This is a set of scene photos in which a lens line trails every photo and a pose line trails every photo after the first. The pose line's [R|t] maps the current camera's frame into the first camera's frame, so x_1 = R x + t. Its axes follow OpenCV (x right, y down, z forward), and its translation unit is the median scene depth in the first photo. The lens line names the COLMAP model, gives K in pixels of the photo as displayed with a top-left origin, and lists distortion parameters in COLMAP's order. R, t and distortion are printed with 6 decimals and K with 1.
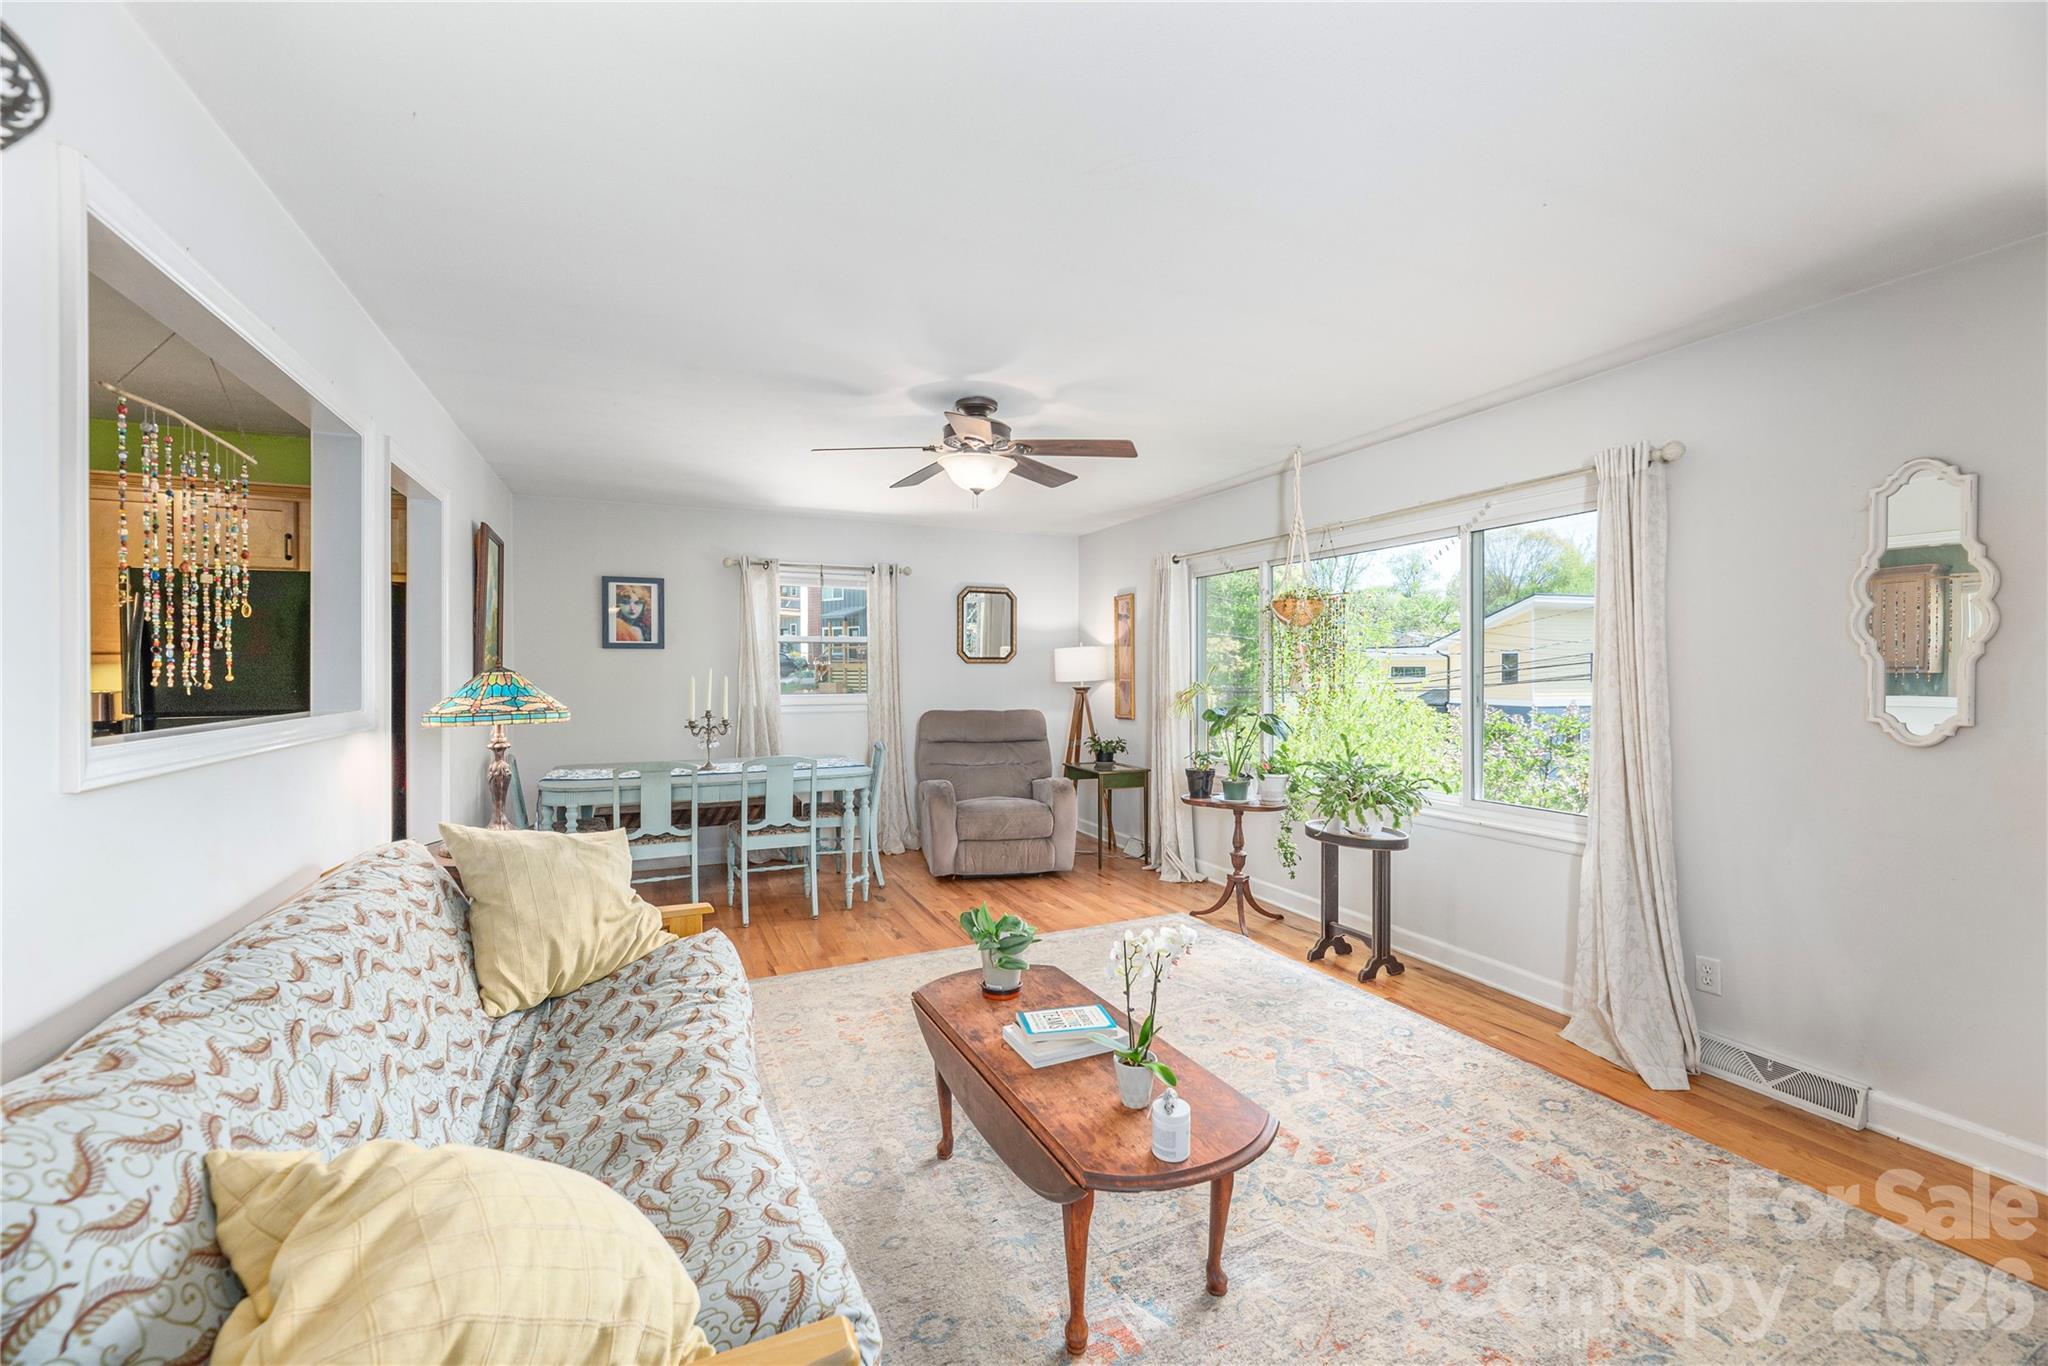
lens RADIAL K [[837.0, 0, 1037.3], [0, 837.0, 682.4], [0, 0, 1]] dist [0.000959, -0.000771]
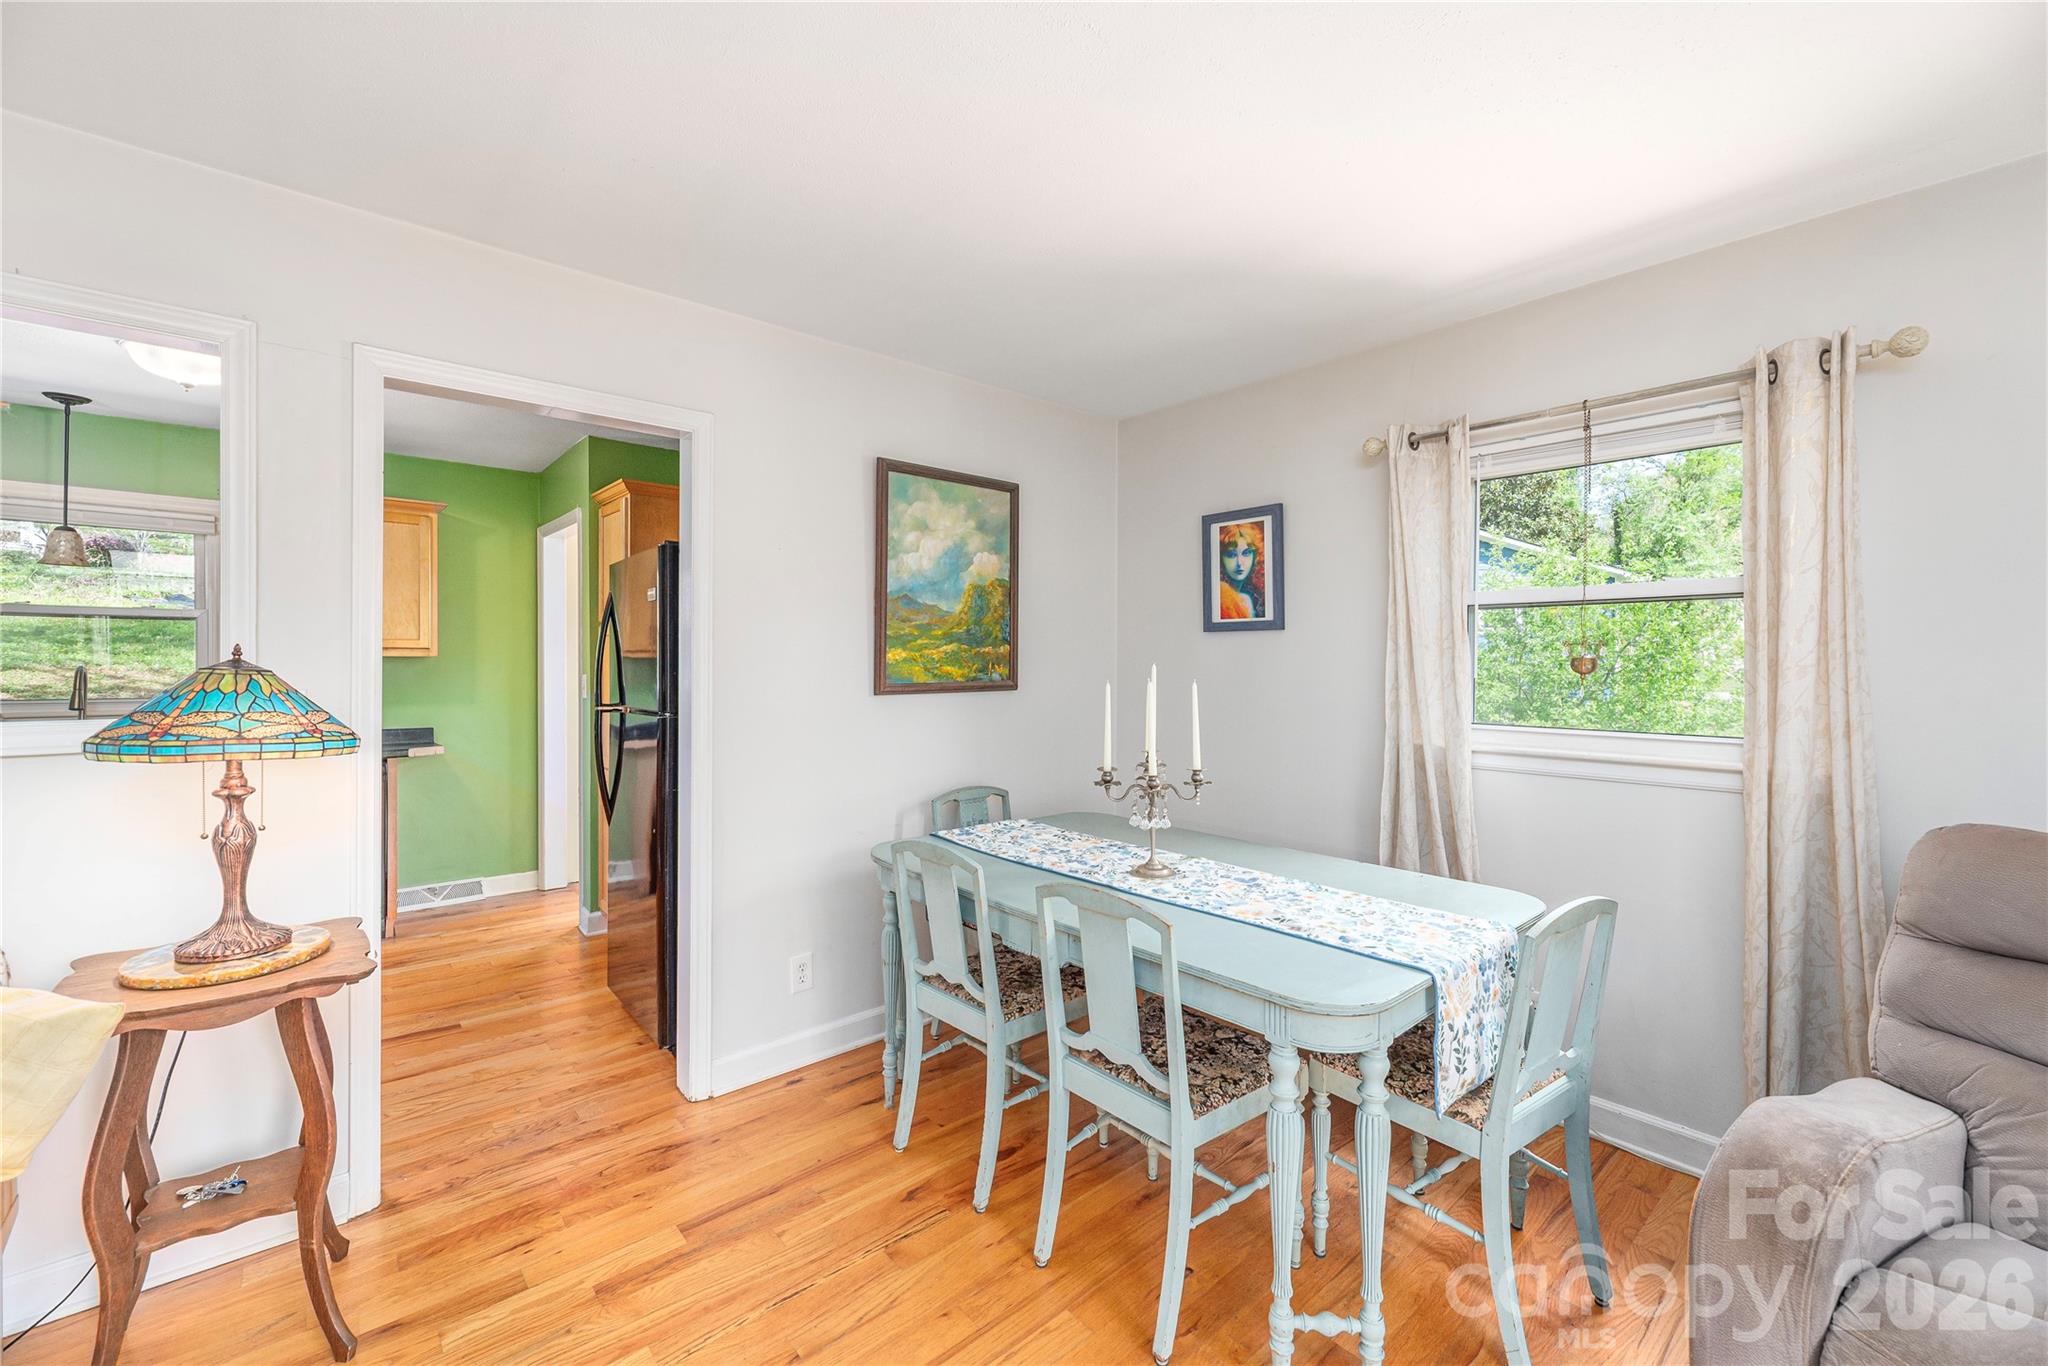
lens RADIAL K [[837.0, 0, 1060.9], [0, 837.0, 676.0], [0, 0, 1]] dist [0.000959, -0.000771]
pose [[0.302464, 0.015153, -0.953040, 0.059347], [-0.018168, 0.999784, 0.010131, -0.014624], [0.952988, 0.014250, 0.302674, 0.877301]]
